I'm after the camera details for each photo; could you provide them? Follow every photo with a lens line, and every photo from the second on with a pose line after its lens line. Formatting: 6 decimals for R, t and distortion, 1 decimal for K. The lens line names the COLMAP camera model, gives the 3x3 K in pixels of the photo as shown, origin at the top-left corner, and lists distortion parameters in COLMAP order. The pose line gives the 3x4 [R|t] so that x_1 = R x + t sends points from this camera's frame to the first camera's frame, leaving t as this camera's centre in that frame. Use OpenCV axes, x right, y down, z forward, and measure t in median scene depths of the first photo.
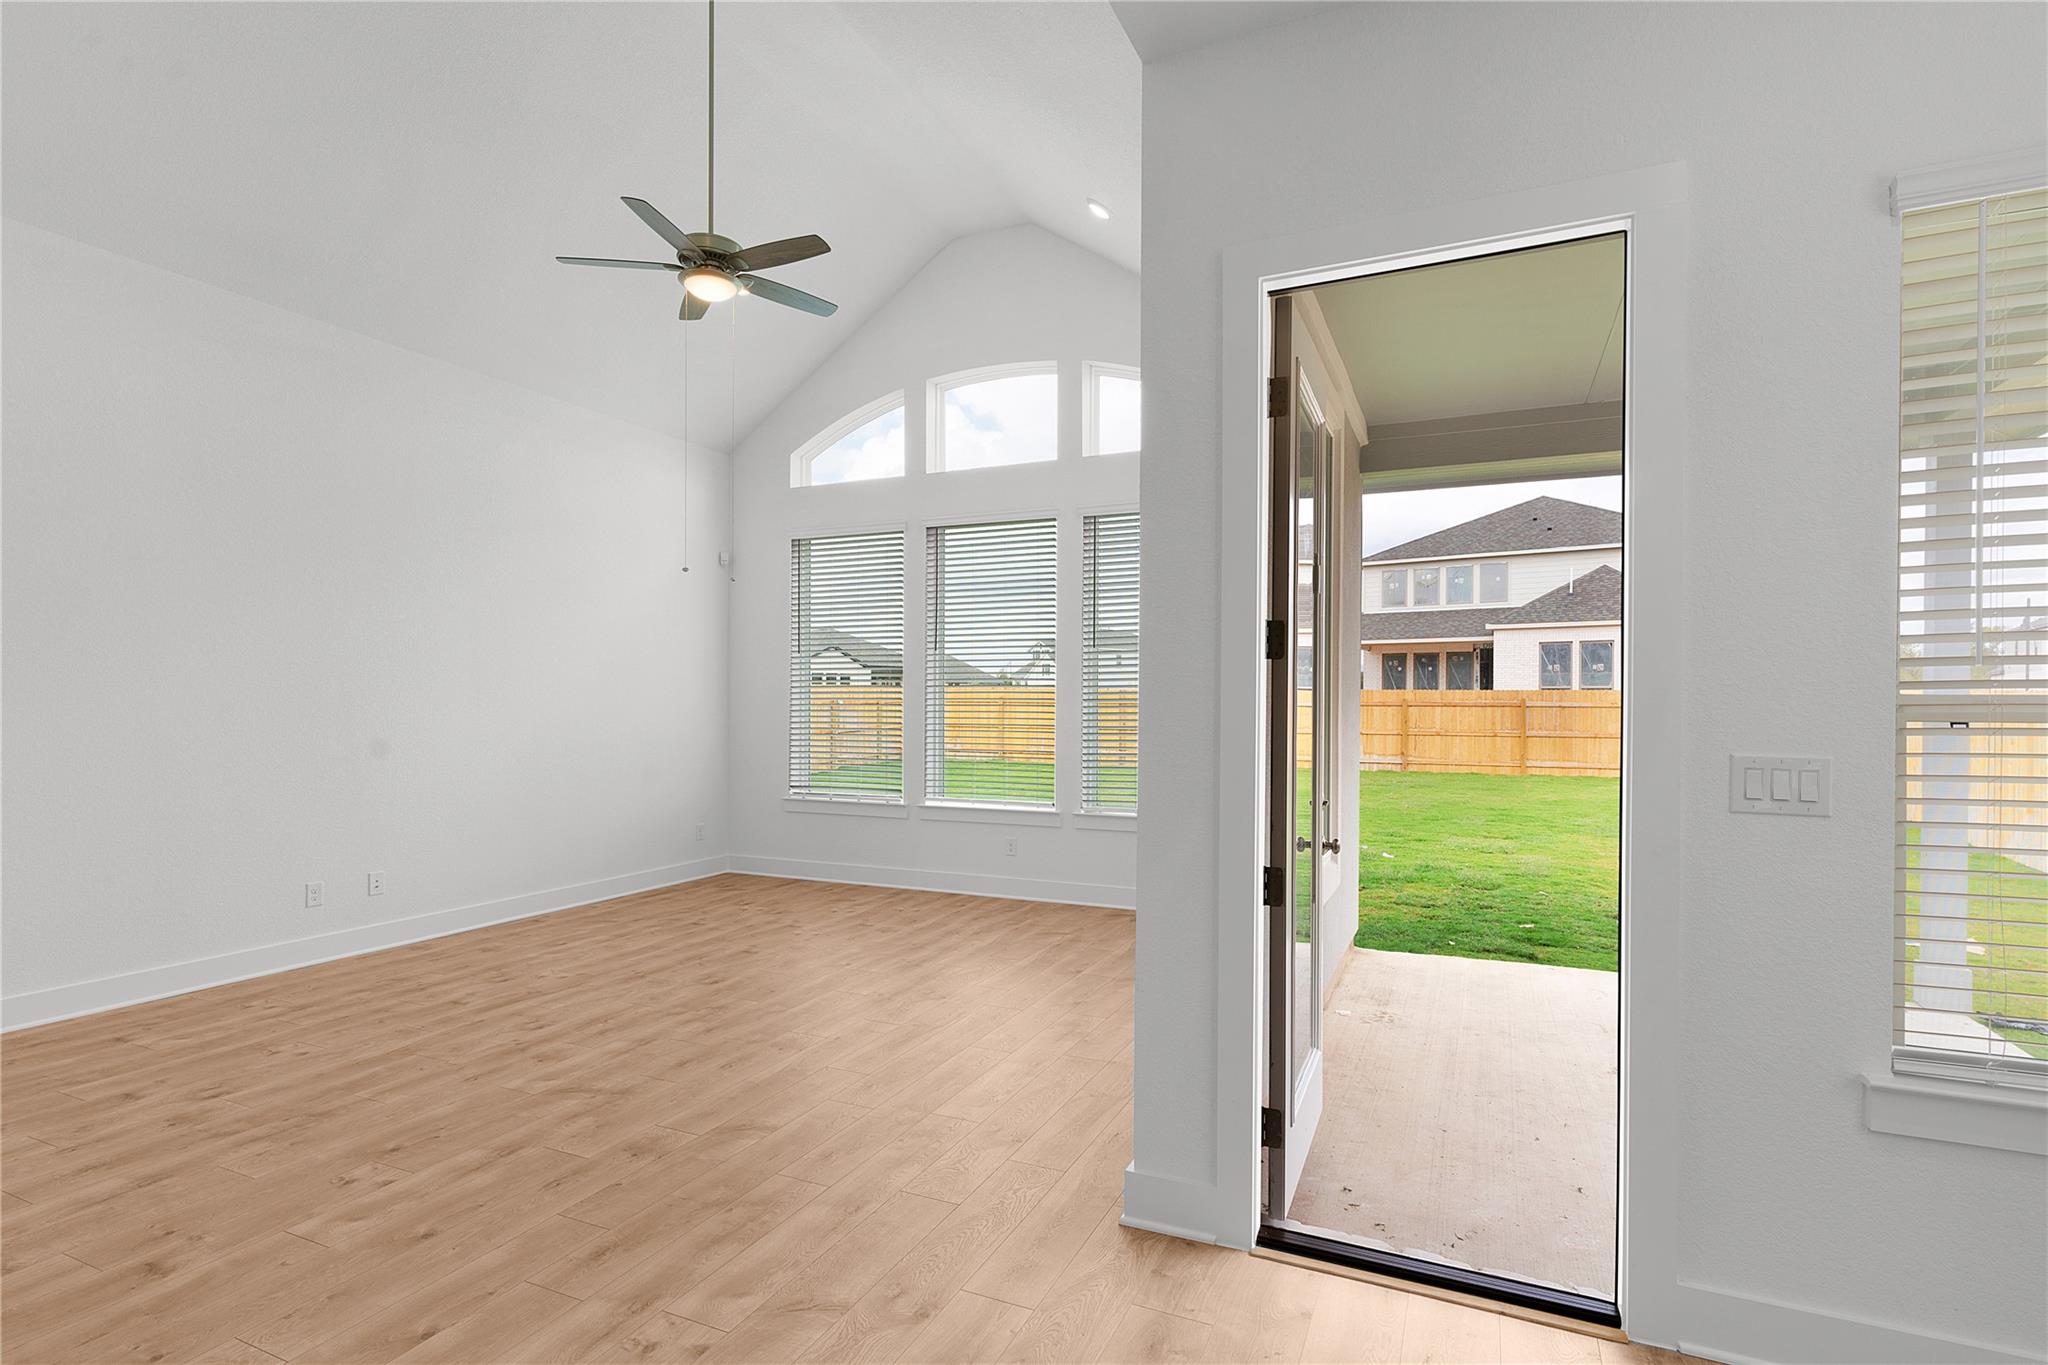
lens RADIAL K [[1000.3, 0, 1023.7], [0, 1000.3, 708.9], [0, 0, 1]] dist [0.004328, 0.000274]
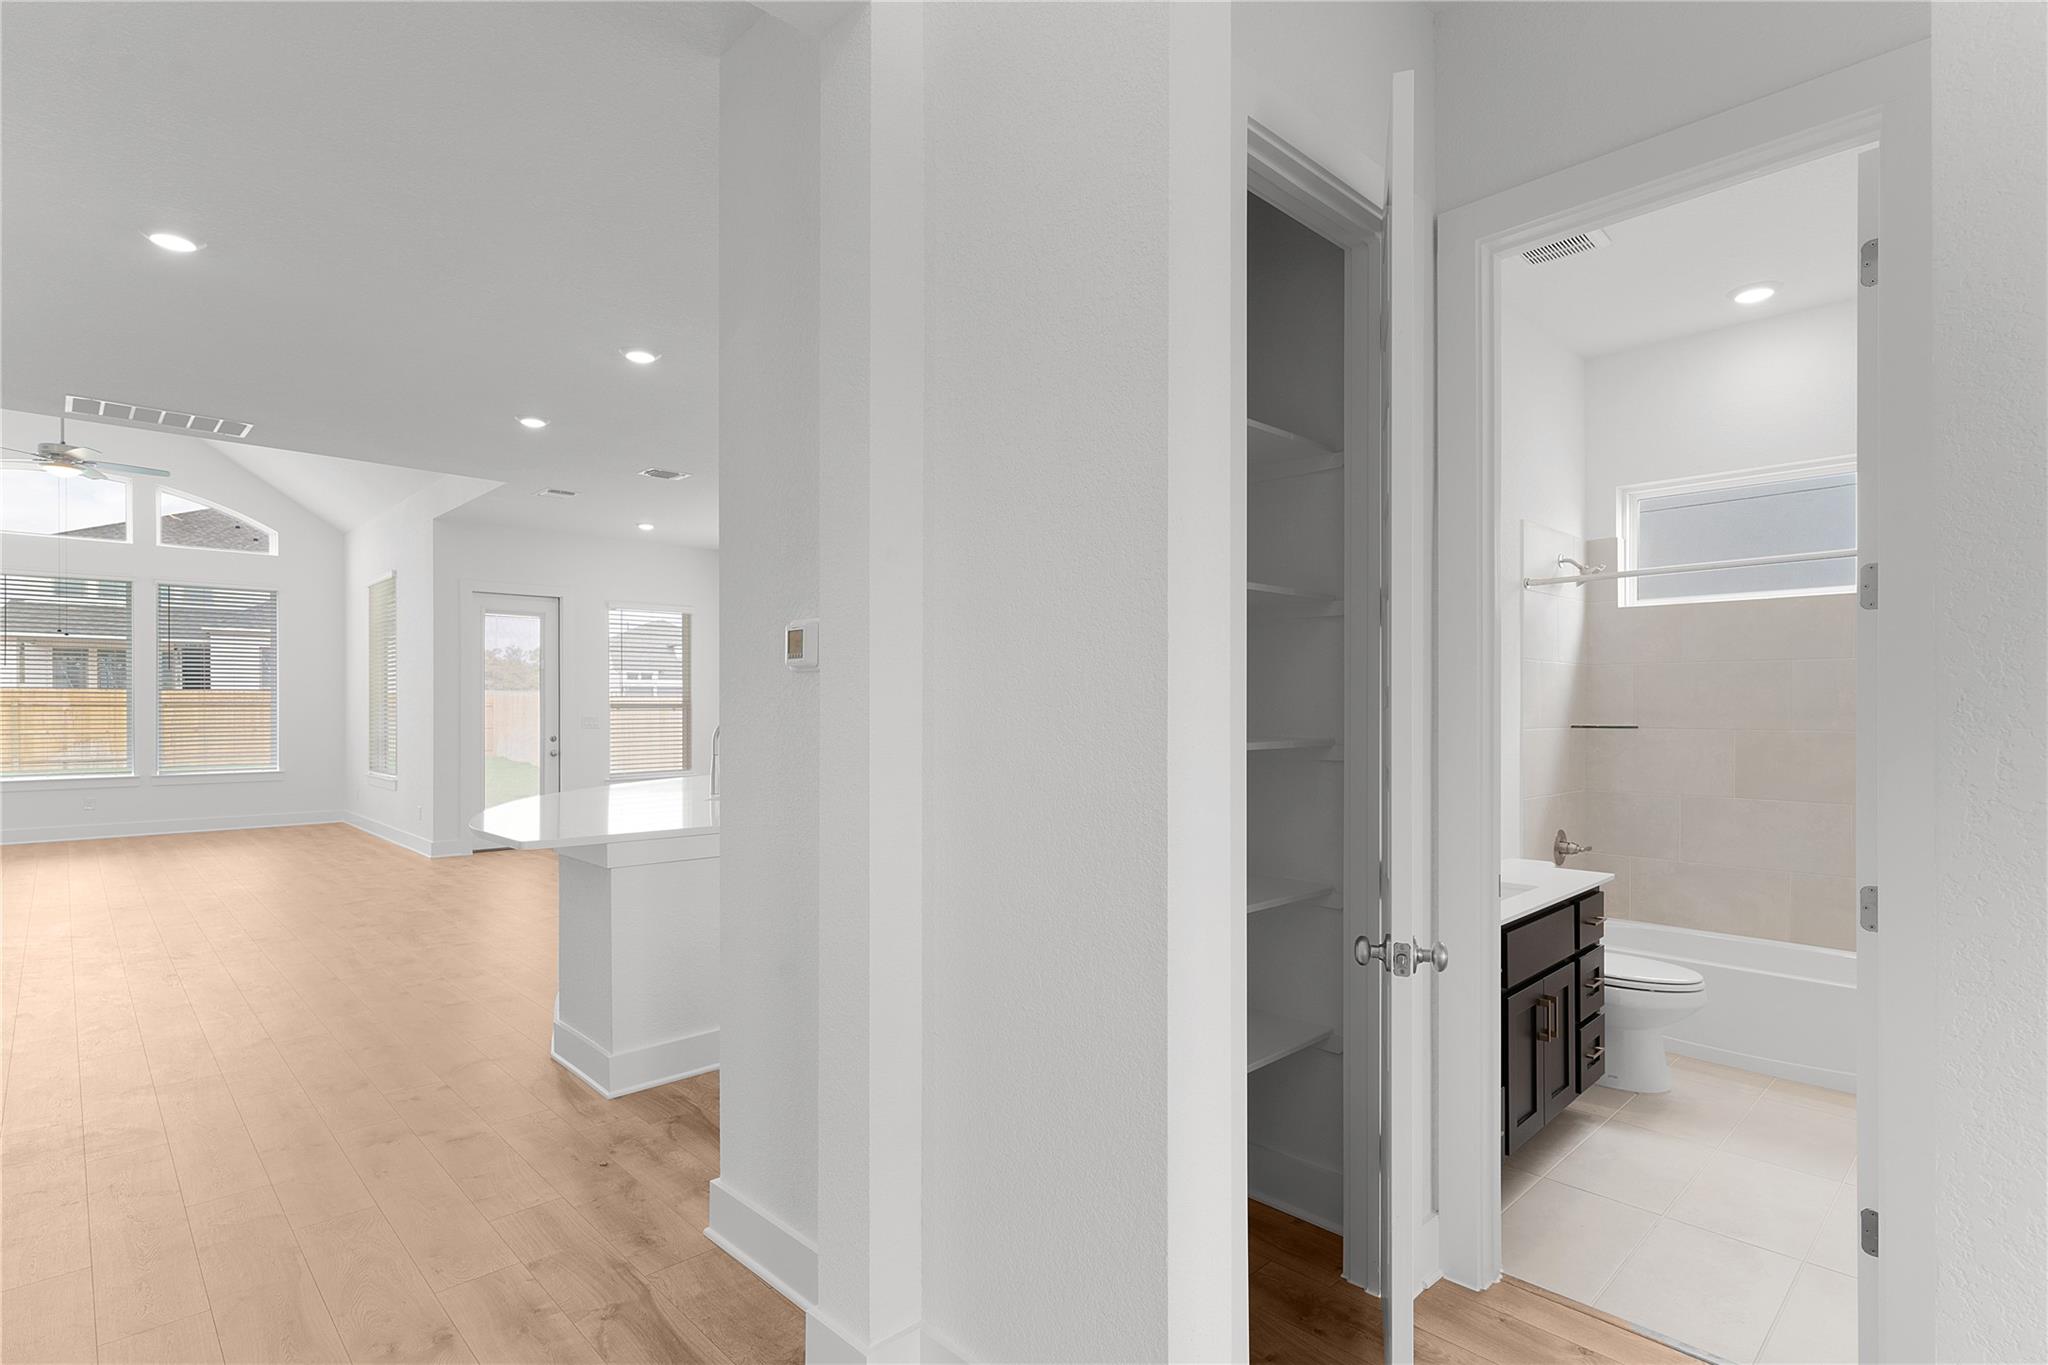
lens RADIAL K [[1000.3, 0, 1023.7], [0, 1000.3, 708.9], [0, 0, 1]] dist [0.004328, 0.000274]
pose [[0.362237, -0.006058, 0.932066, -1.060145], [0.004925, 0.999977, 0.004585, 0.000074], [-0.932073, 0.002930, 0.362258, -0.955534]]
